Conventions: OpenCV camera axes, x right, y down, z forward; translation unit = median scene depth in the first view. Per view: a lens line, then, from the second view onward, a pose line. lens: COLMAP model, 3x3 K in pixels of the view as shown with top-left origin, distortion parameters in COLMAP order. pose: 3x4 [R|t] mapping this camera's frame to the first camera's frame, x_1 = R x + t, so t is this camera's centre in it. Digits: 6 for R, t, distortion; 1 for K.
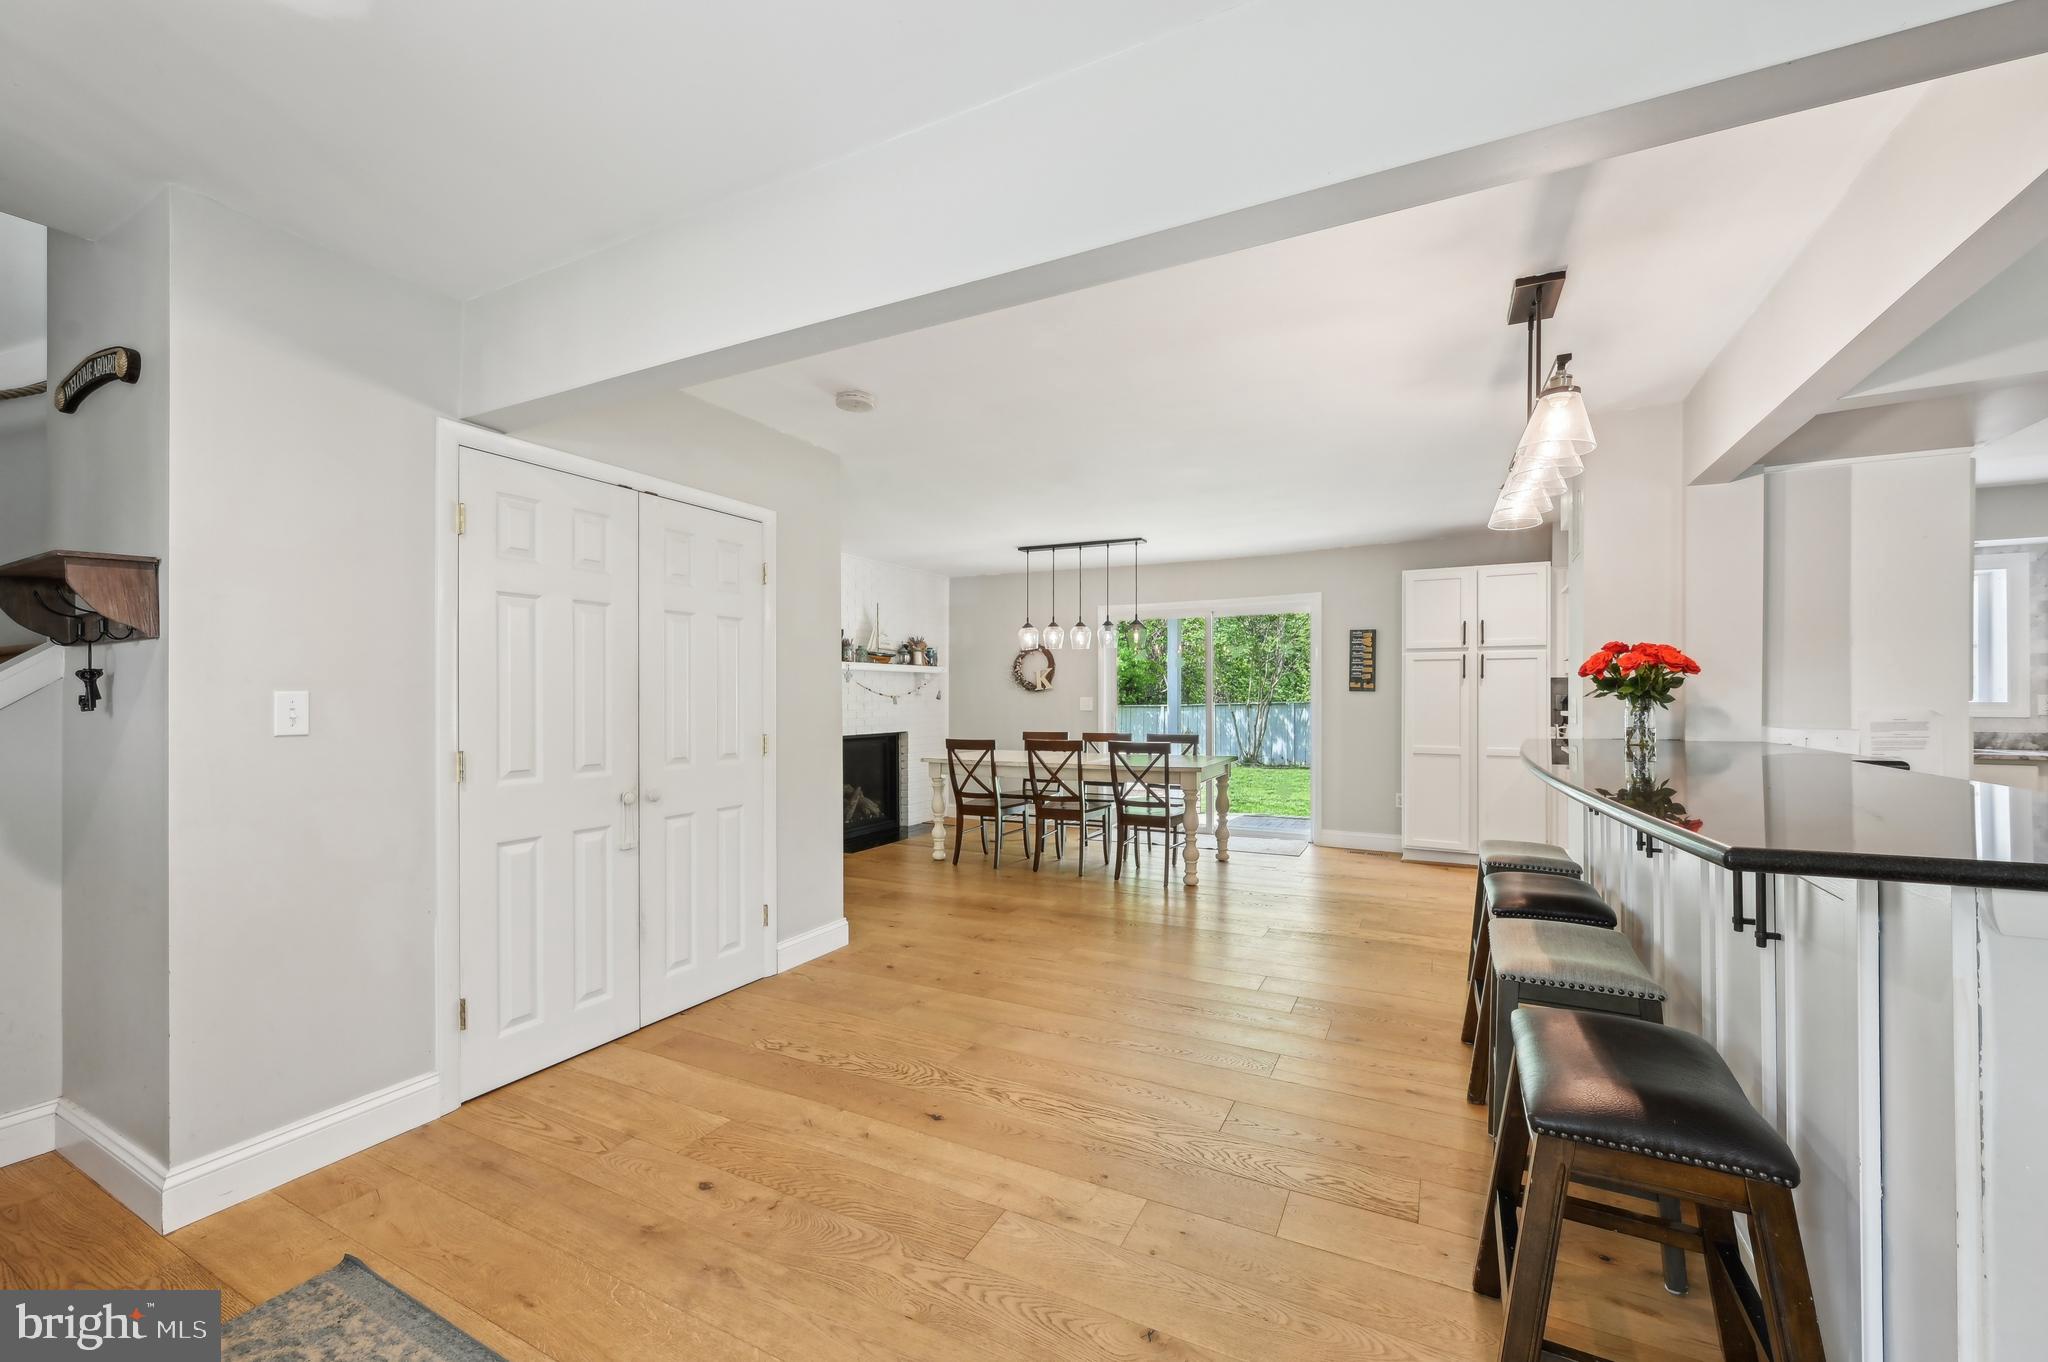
lens RADIAL K [[809.4, 0, 1030.0], [0, 809.4, 700.7], [0, 0, 1]] dist [-0.002774, 0.001448]
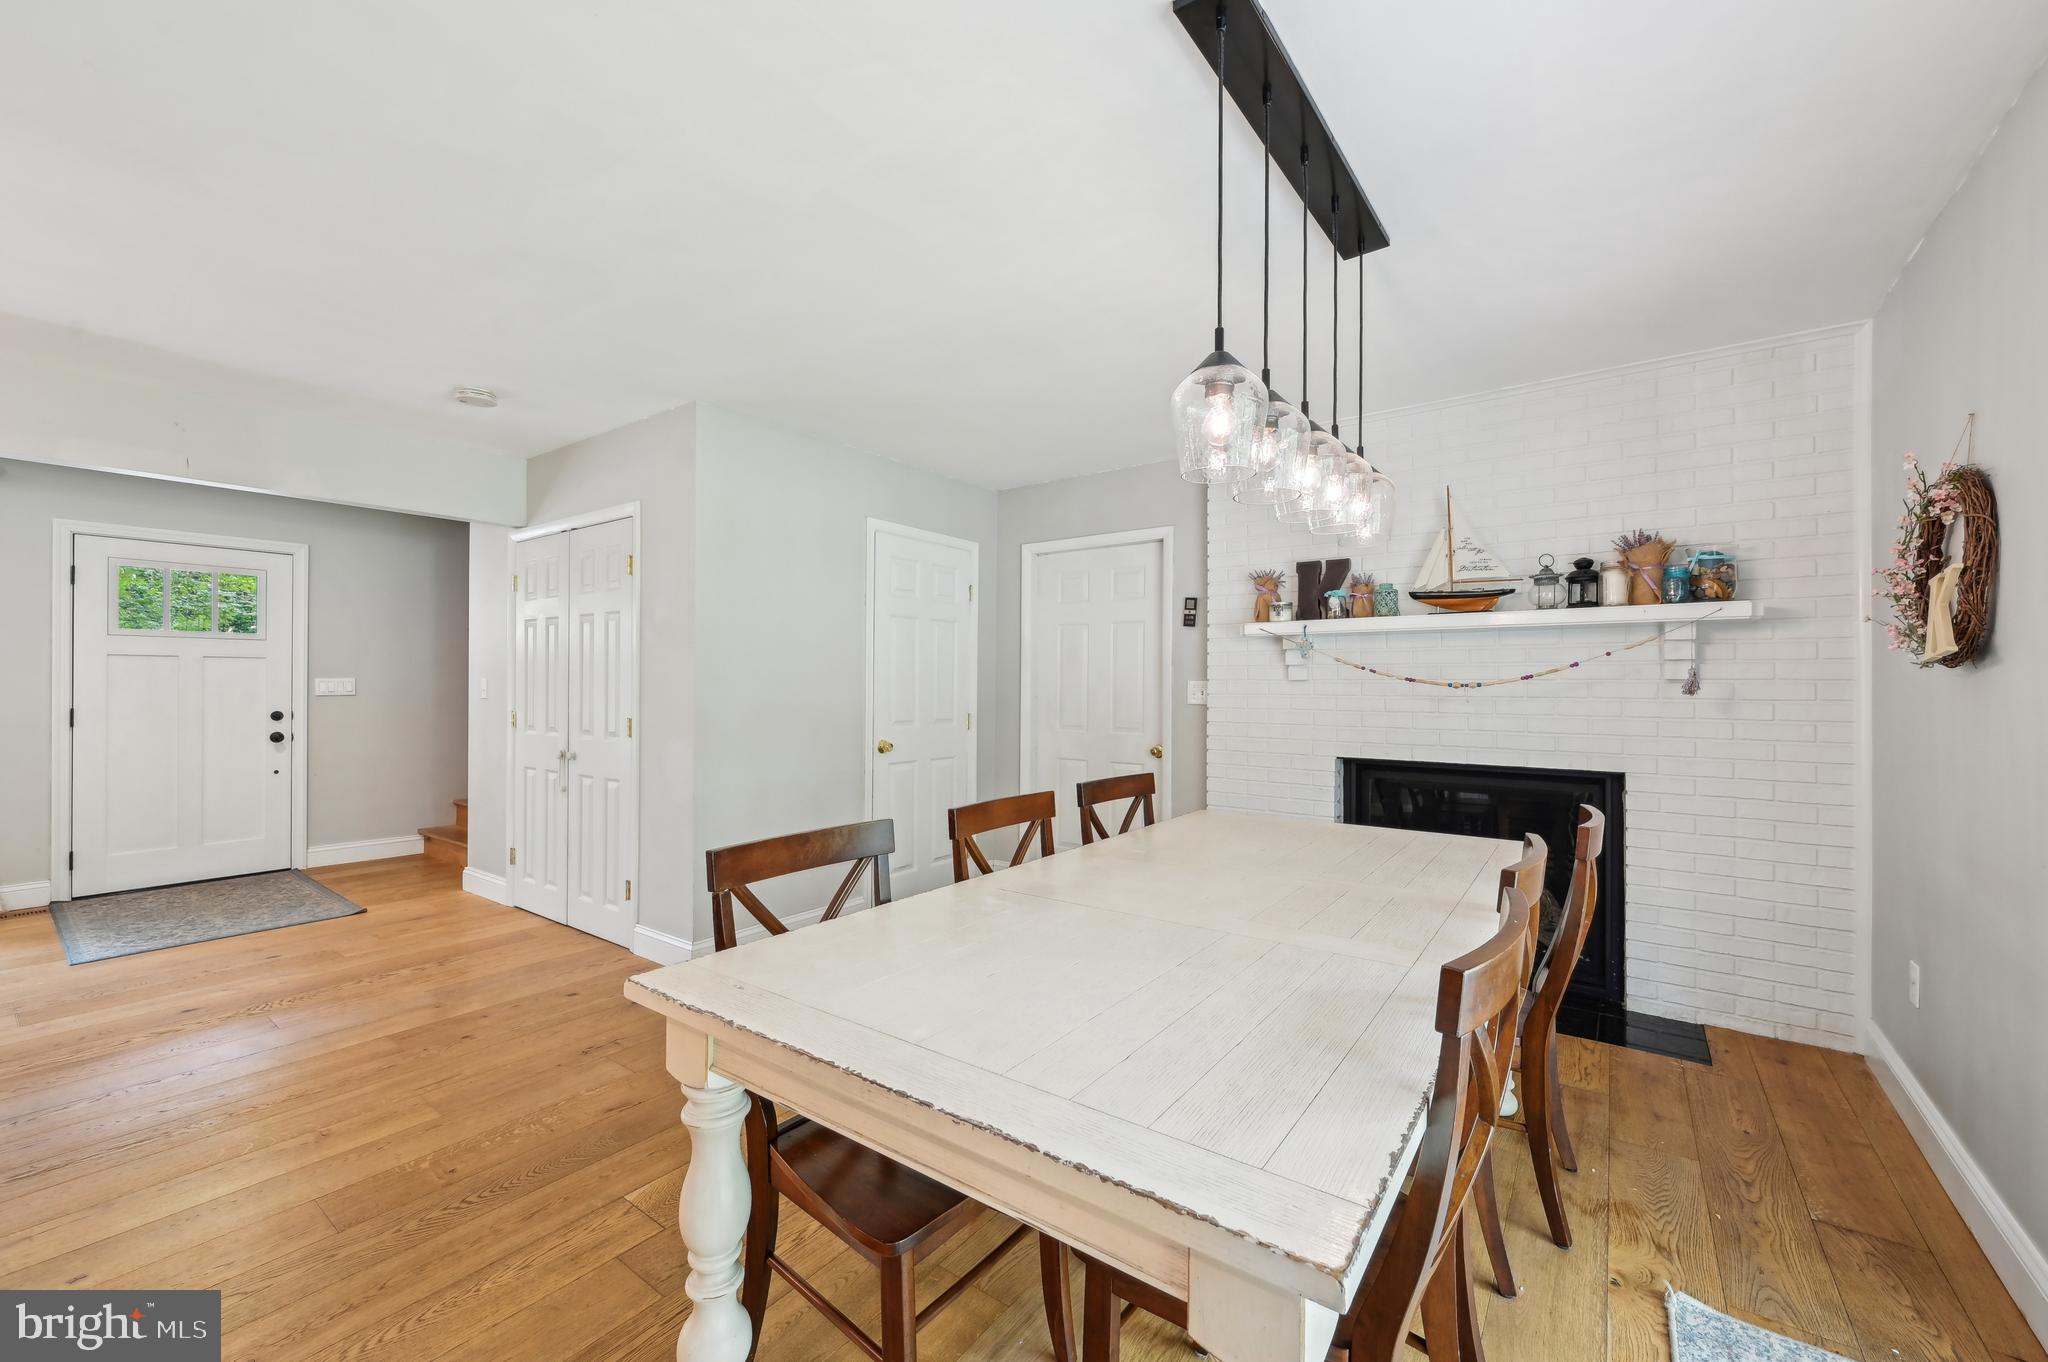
lens RADIAL K [[809.4, 0, 1032.8], [0, 809.4, 675.0], [0, 0, 1]] dist [-0.002774, 0.001448]
pose [[-0.157191, -0.008116, -0.987535, 0.347202], [-0.008634, 0.999939, -0.006843, -0.005907], [0.987530, 0.007451, -0.157251, 0.929817]]
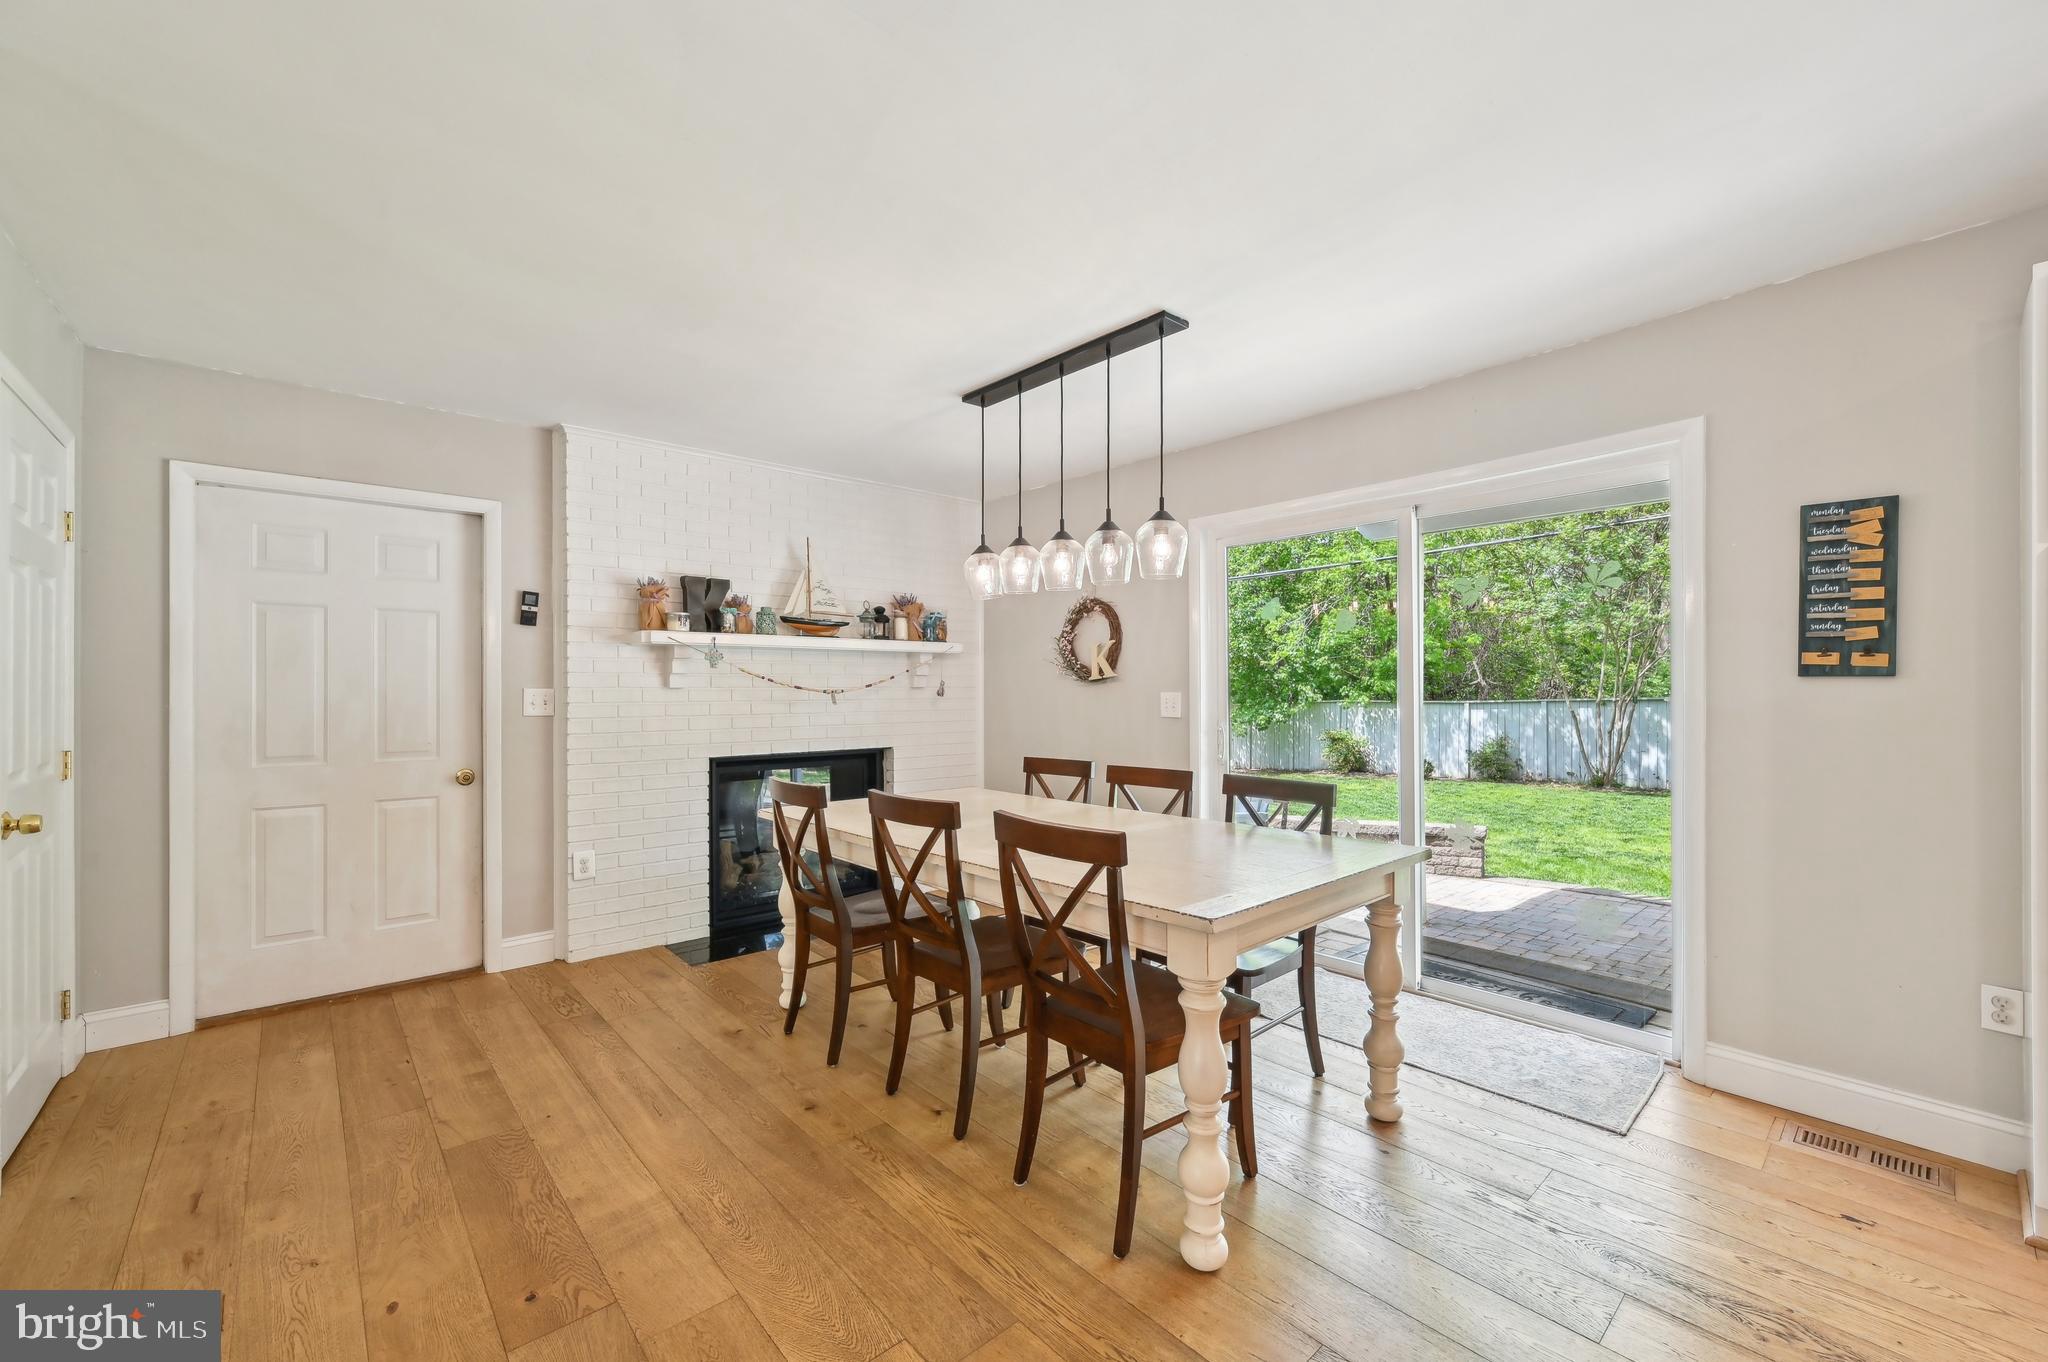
lens RADIAL K [[809.4, 0, 1030.4], [0, 809.4, 684.9], [0, 0, 1]] dist [-0.002774, 0.001448]
pose [[0.933225, -0.002793, -0.359283, 0.207072], [-0.001334, 0.999936, -0.011239, -0.003519], [0.359291, 0.010968, 0.933161, 0.548099]]
